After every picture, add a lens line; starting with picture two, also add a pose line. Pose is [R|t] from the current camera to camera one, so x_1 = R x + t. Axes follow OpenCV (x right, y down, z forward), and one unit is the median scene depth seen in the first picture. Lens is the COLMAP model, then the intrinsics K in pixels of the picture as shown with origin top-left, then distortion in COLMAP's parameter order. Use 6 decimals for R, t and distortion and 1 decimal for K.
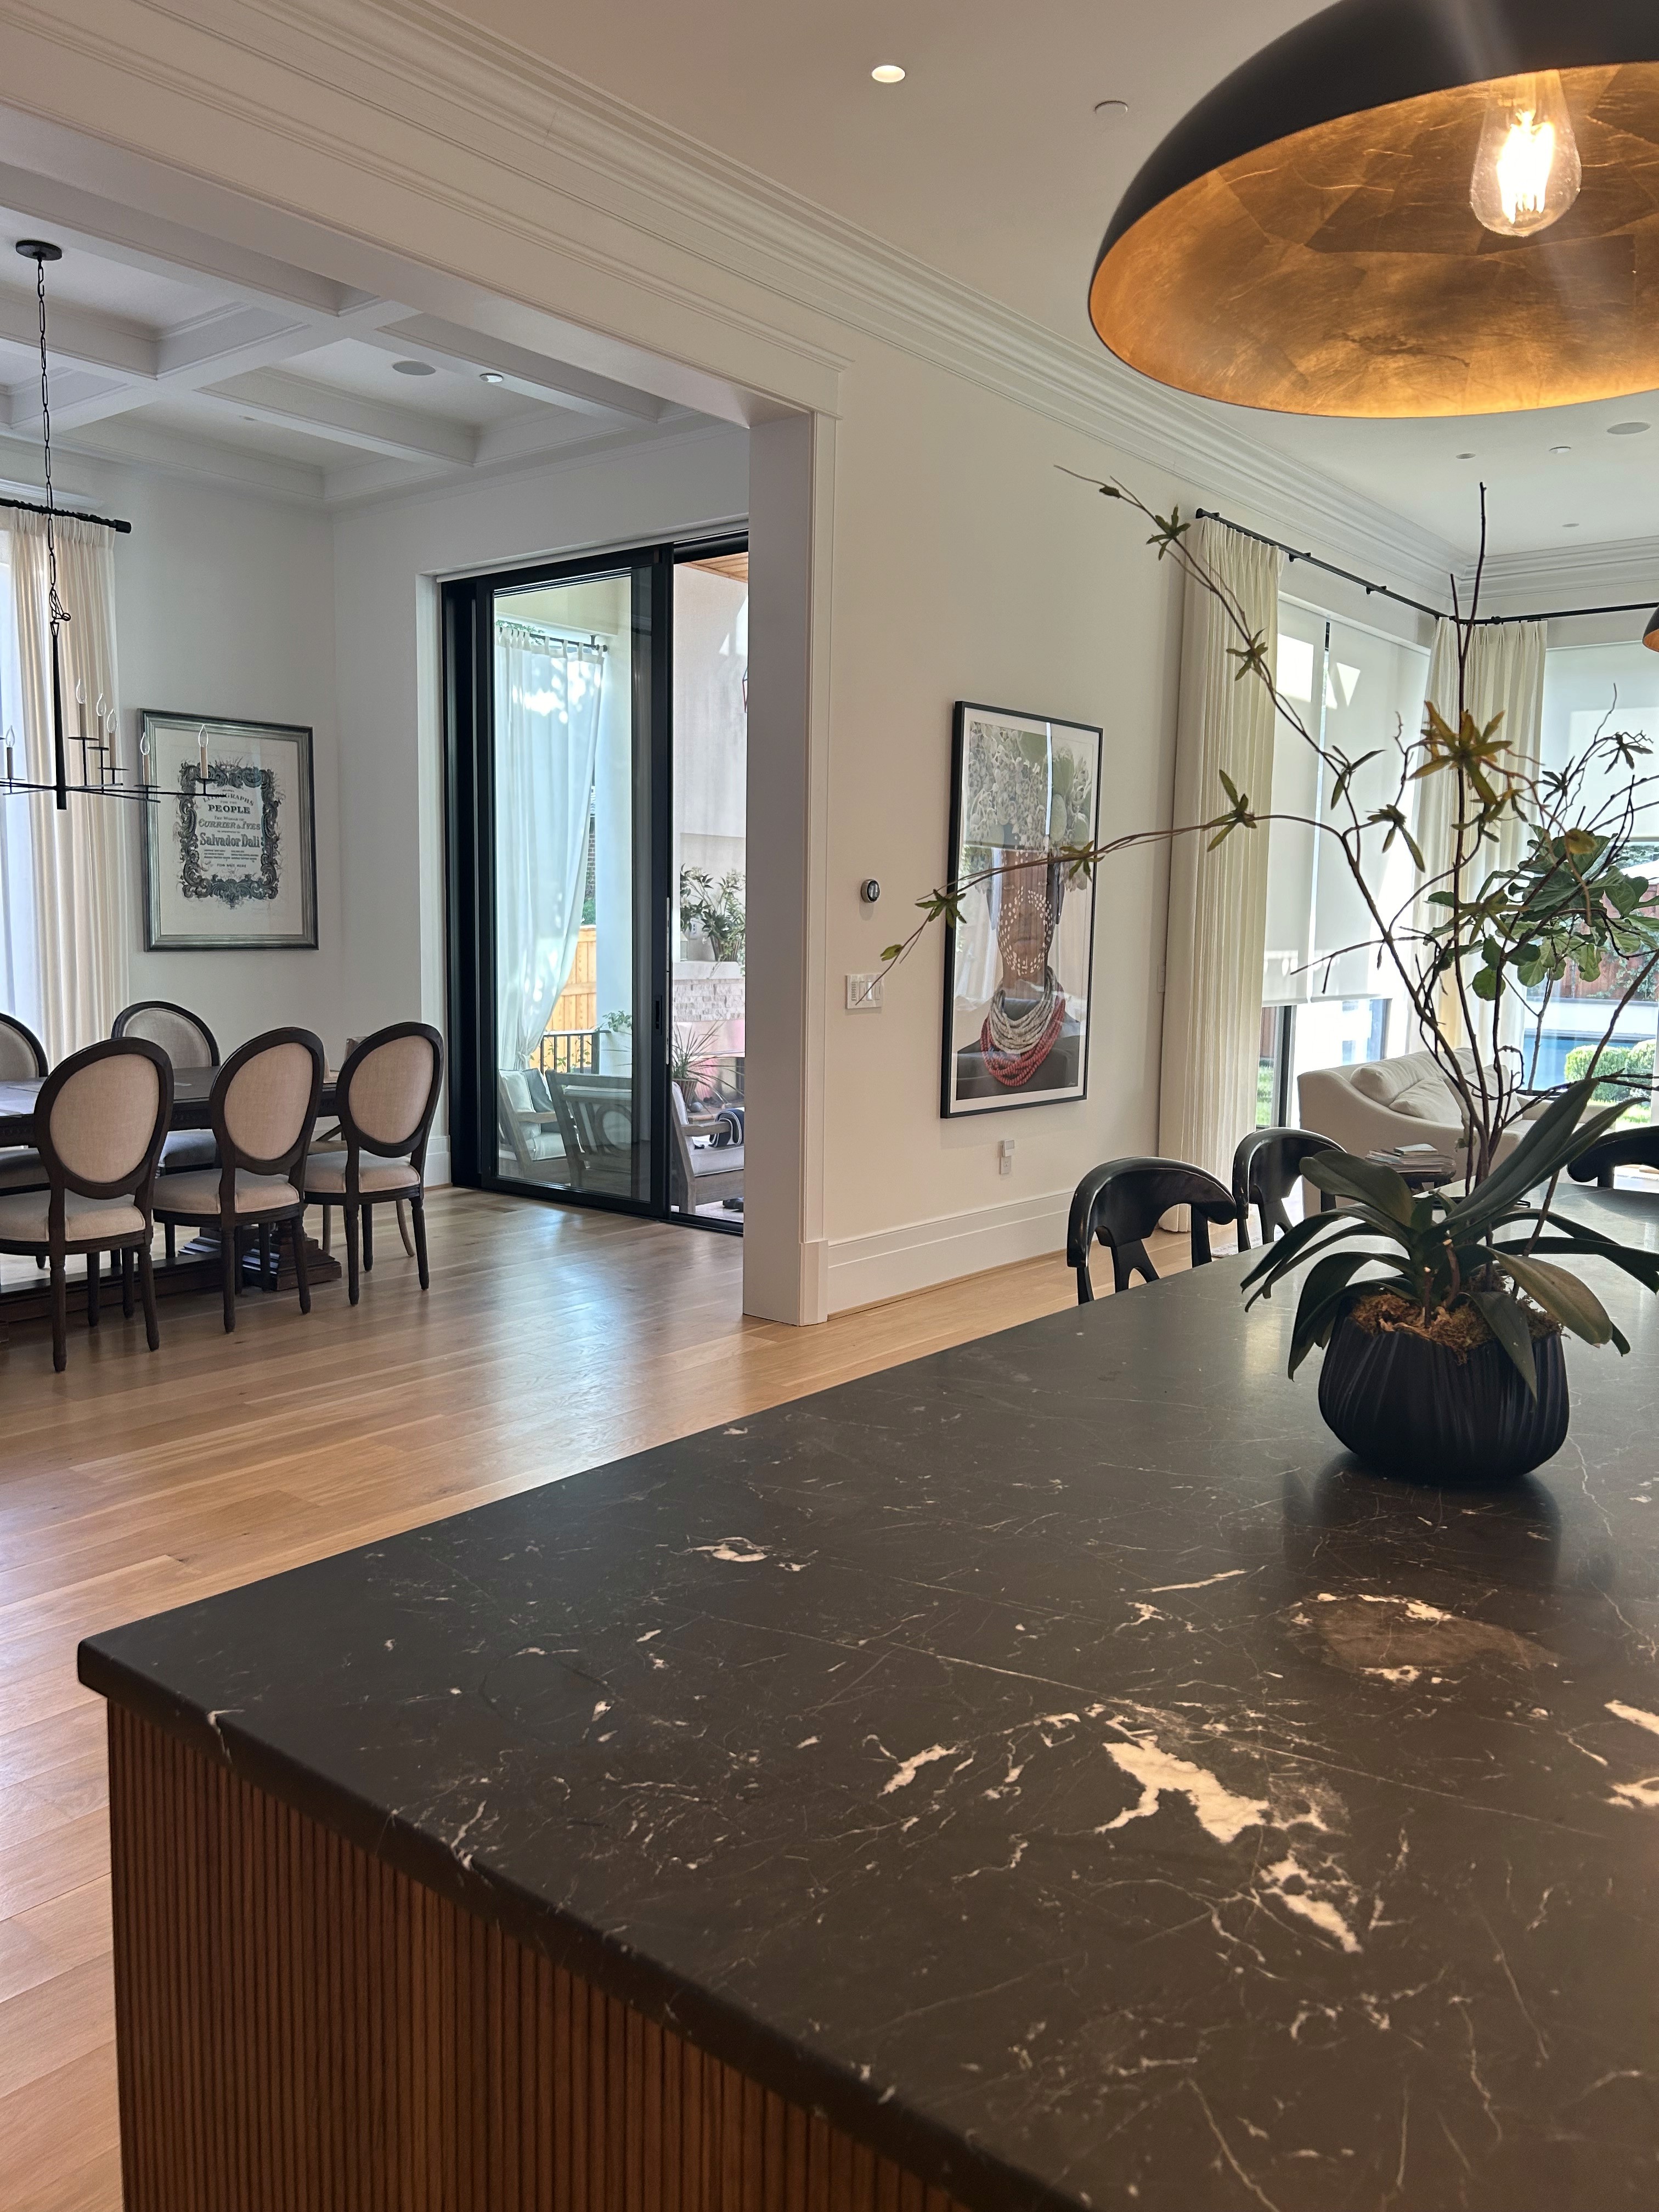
lens RADIAL K [[1666.5, 0, 826.1], [0, 1666.5, 1103.1], [0, 0, 1]] dist [0.051823, -0.074633]
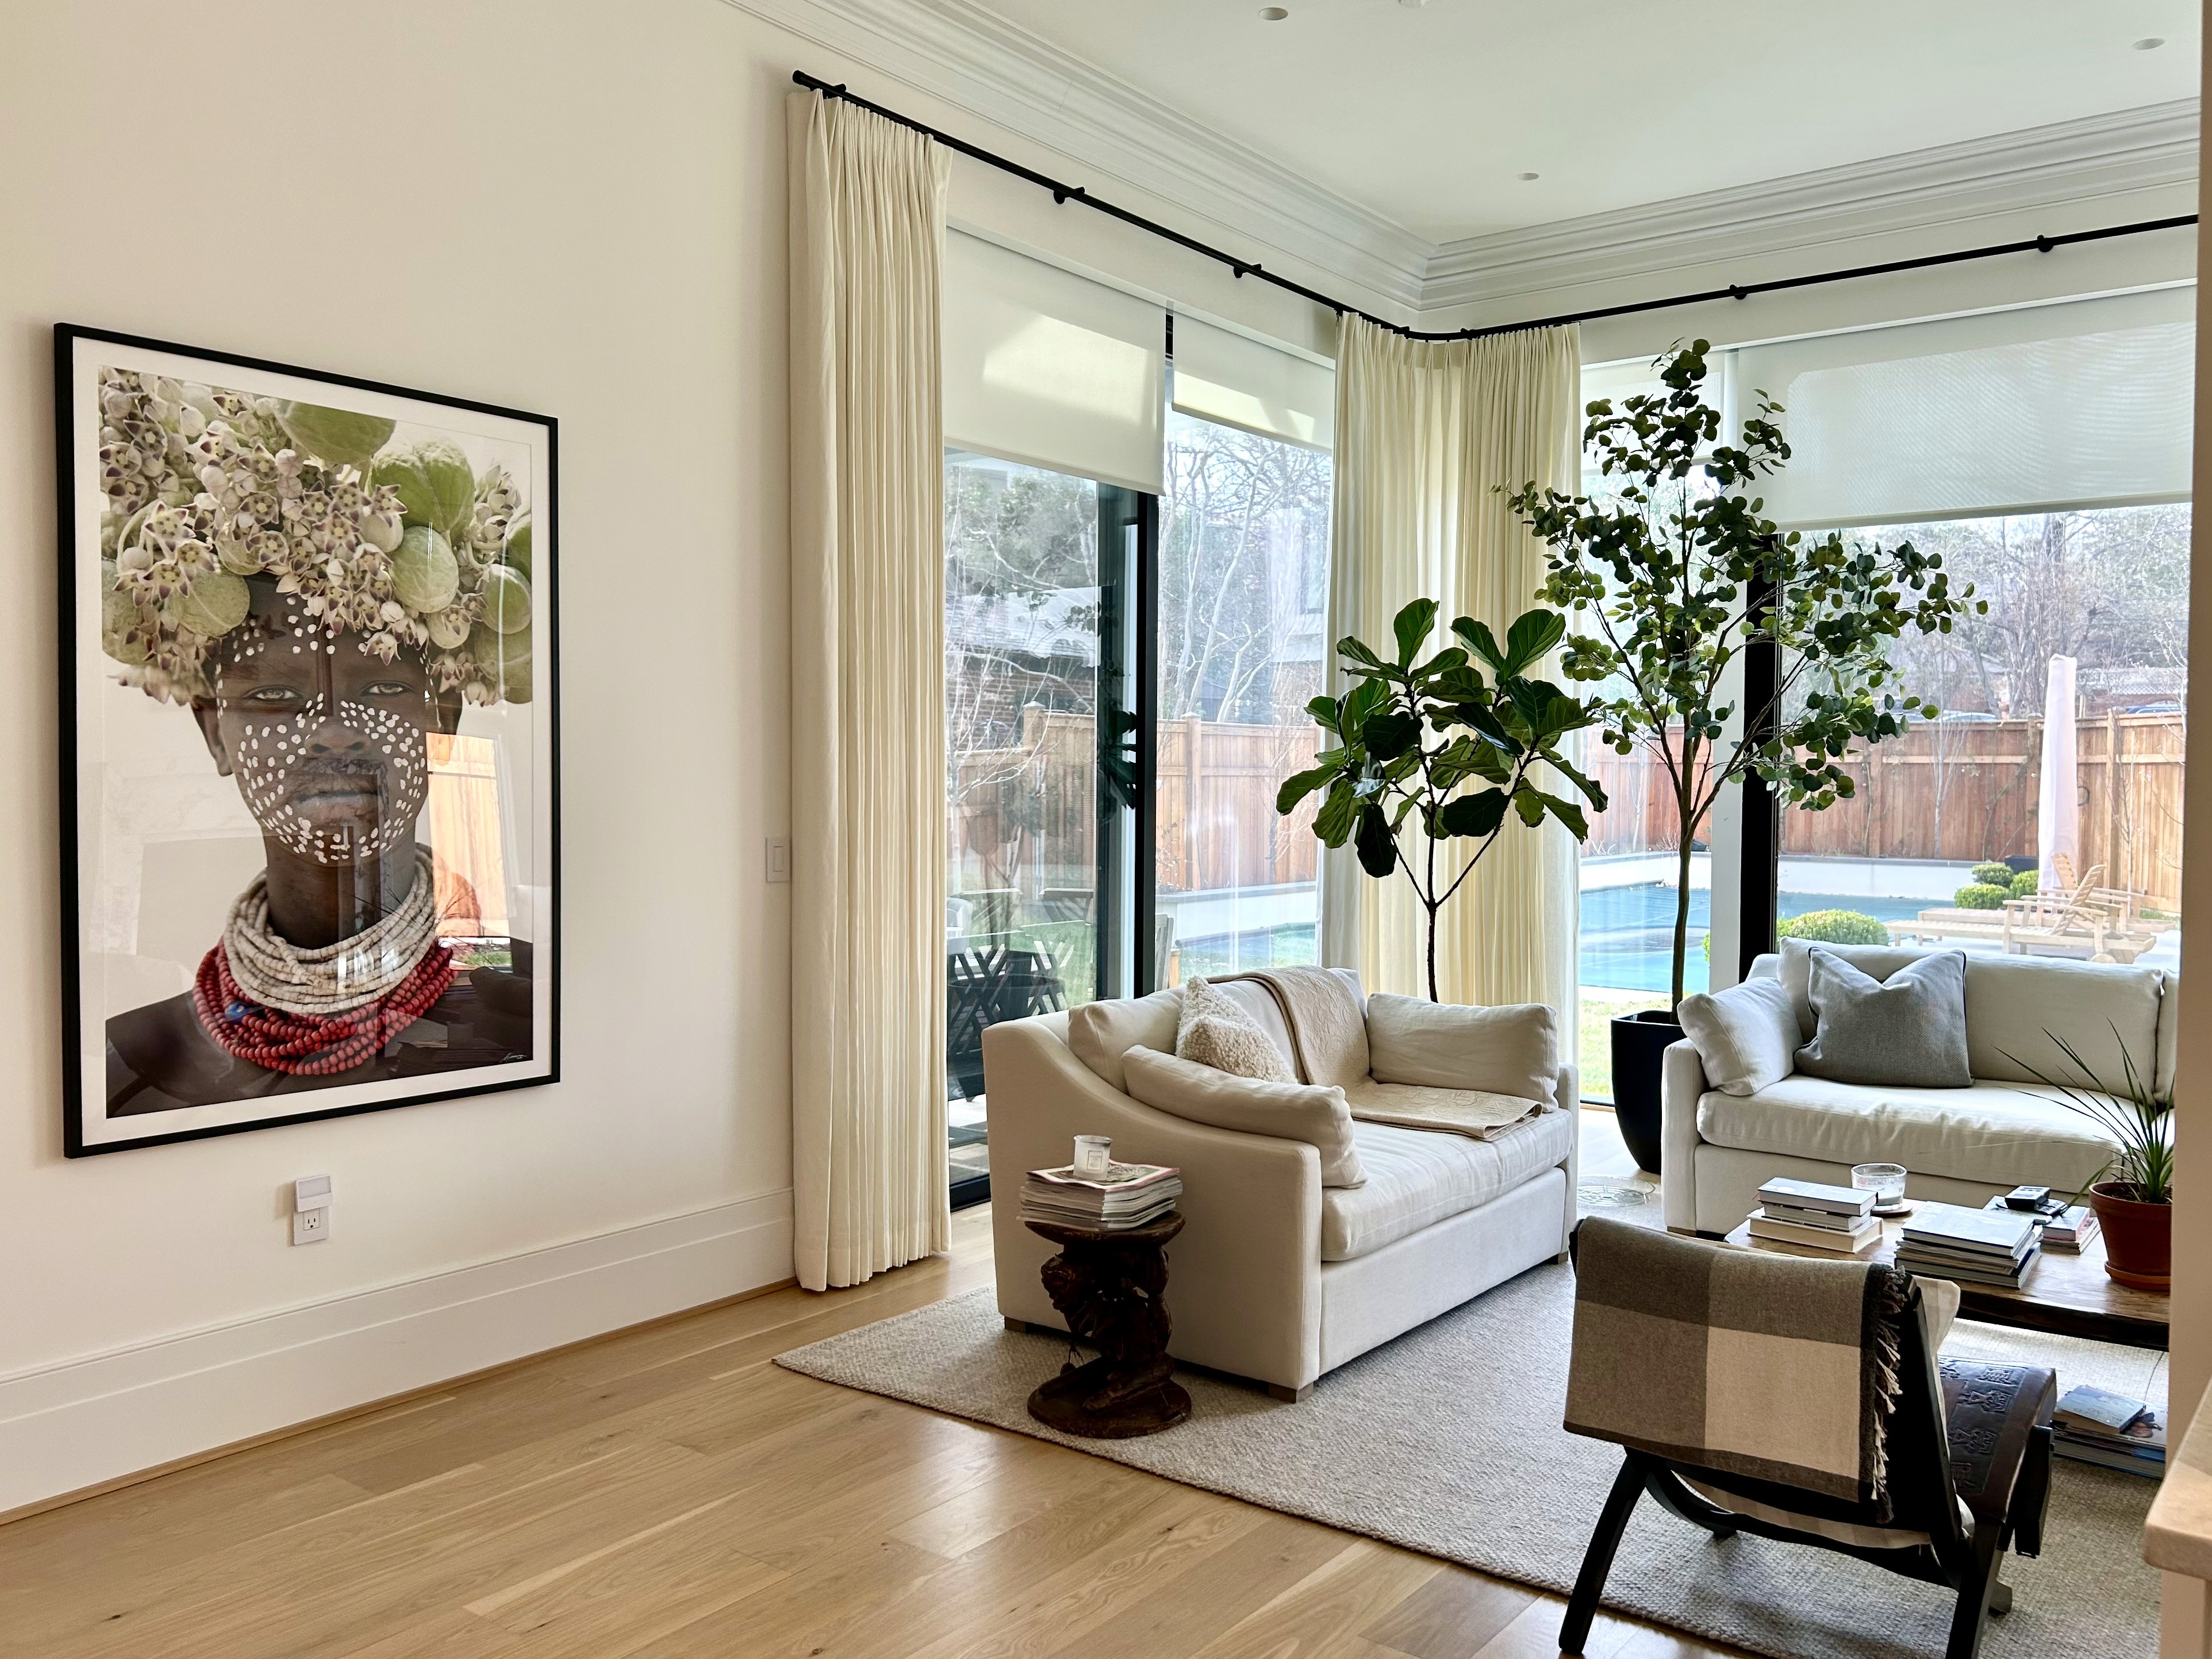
lens RADIAL K [[1741.7, 0, 1125.9], [0, 1741.7, 839.8], [0, 0, 1]] dist [0.043396, -0.017745]
pose [[0.999522, -0.021452, 0.022262, 0.355584], [0.023186, 0.996459, -0.080821, -0.033247], [-0.020449, 0.081298, 0.996480, 0.442850]]
